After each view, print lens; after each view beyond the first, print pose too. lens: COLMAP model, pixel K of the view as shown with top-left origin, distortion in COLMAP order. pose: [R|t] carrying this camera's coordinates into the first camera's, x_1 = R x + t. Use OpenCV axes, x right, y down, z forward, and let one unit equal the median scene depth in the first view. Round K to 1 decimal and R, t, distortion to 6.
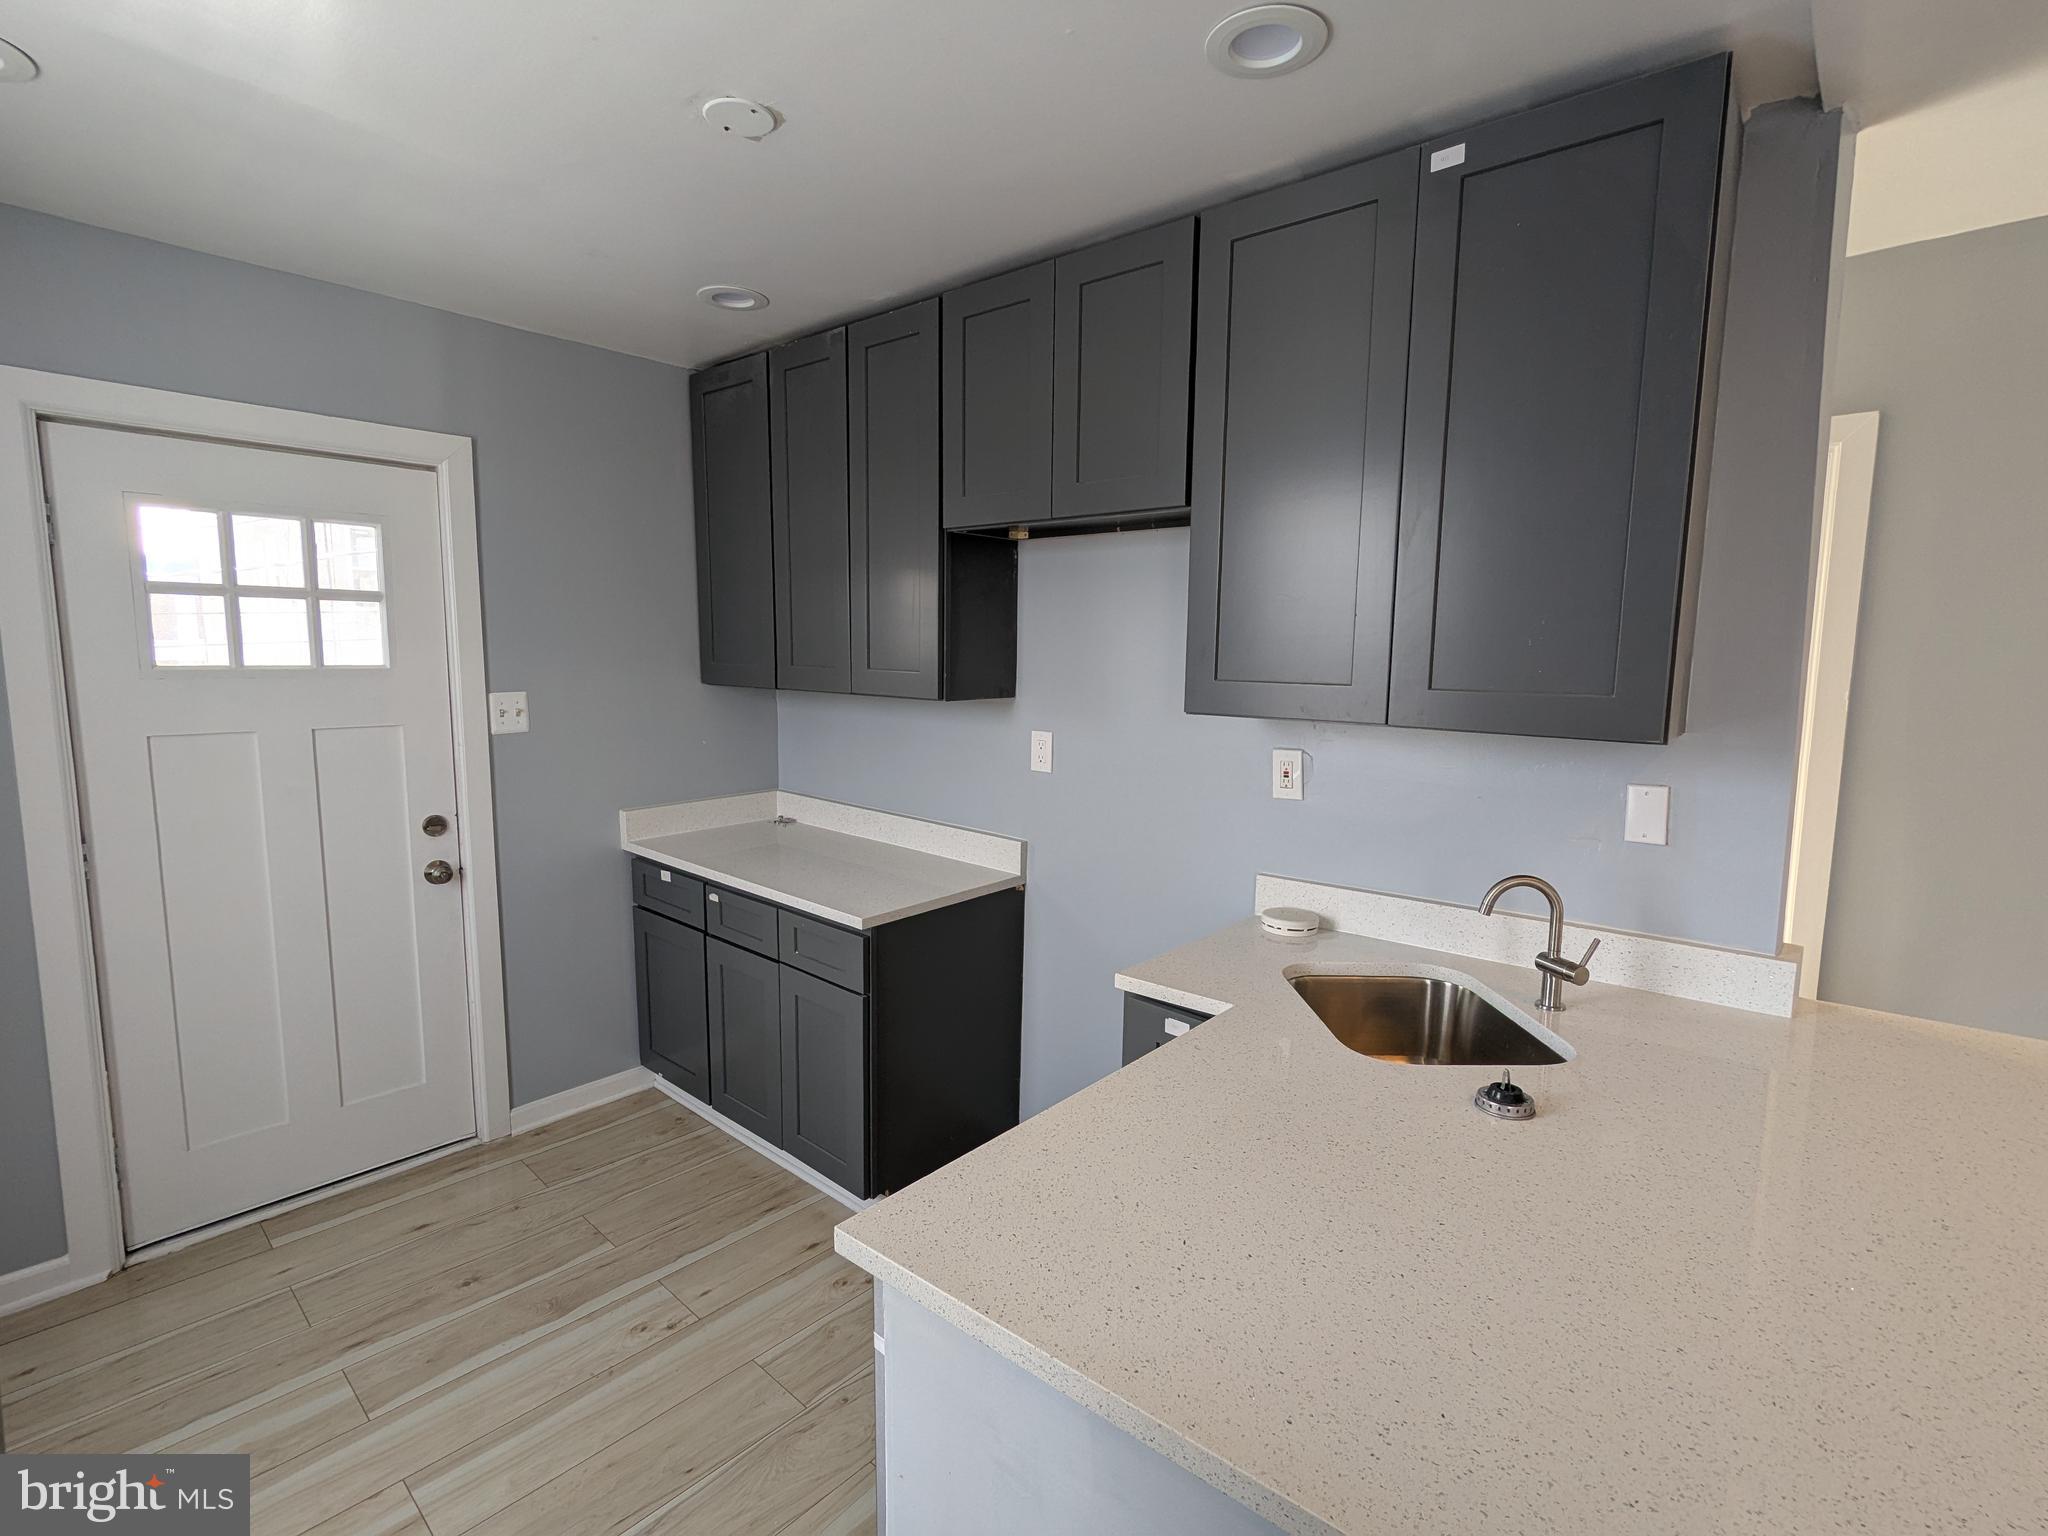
lens RADIAL K [[964.1, 0, 1015.0], [0, 964.1, 768.3], [0, 0, 1]] dist [-0.000164, 0.001175]
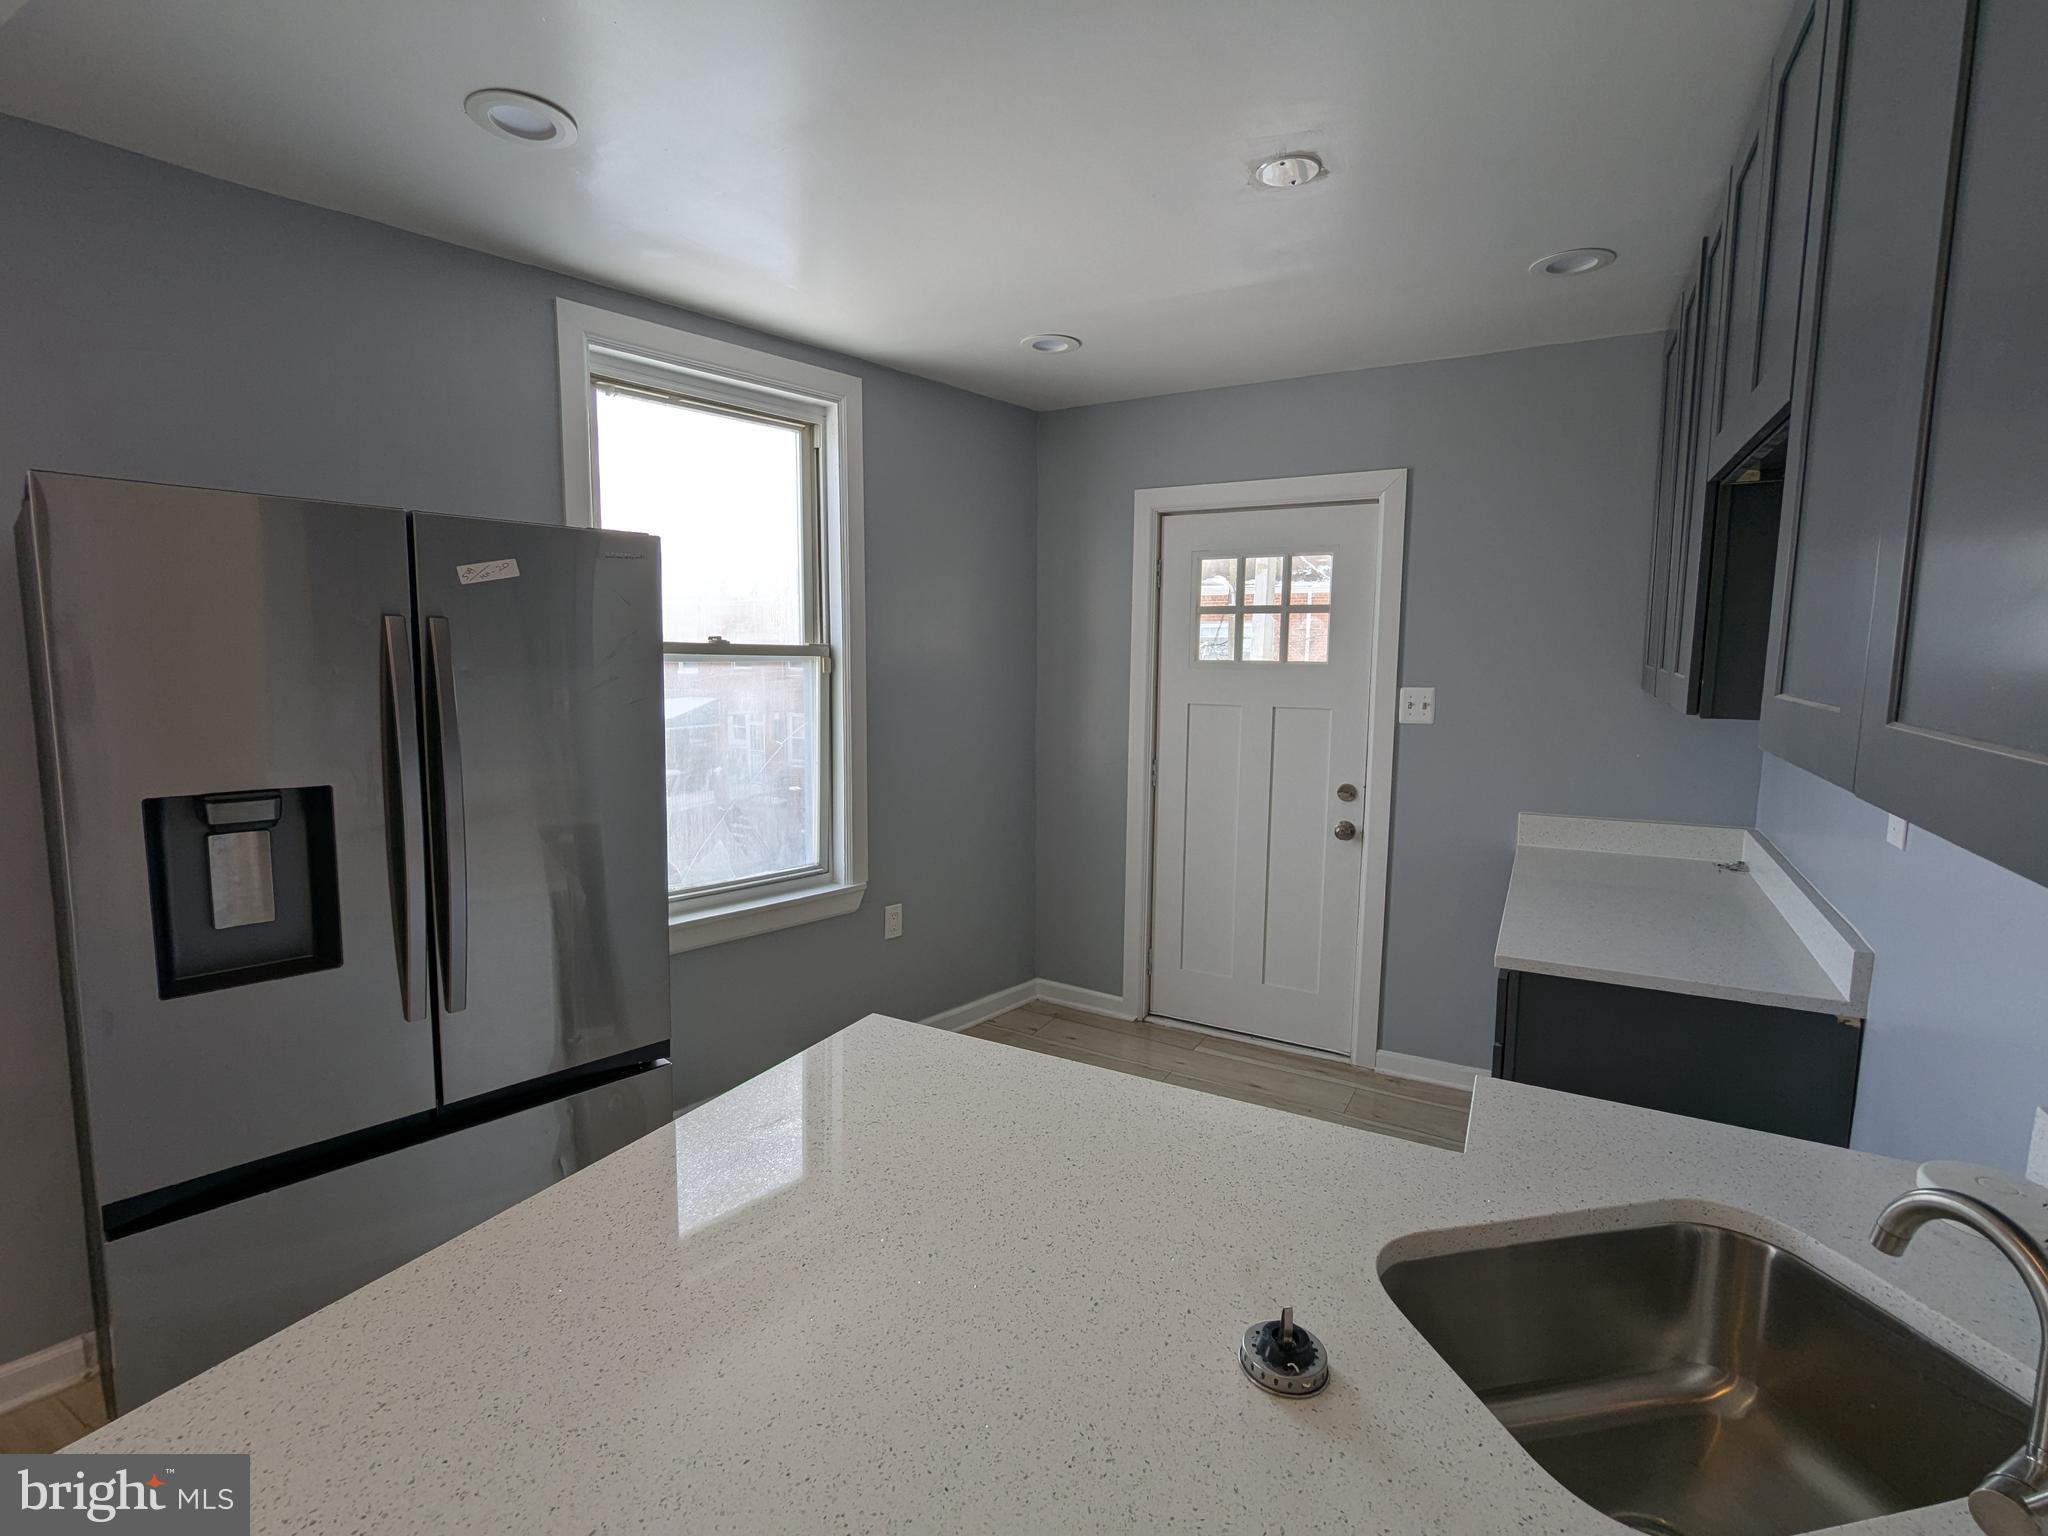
lens RADIAL K [[967.8, 0, 1022.9], [0, 967.8, 762.8], [0, 0, 1]] dist [0.000776, 0.000687]
pose [[0.211317, 0.111009, -0.971093, 0.519817], [-0.121321, 0.988825, 0.086636, -0.035811], [0.969859, 0.099507, 0.222423, 0.328454]]
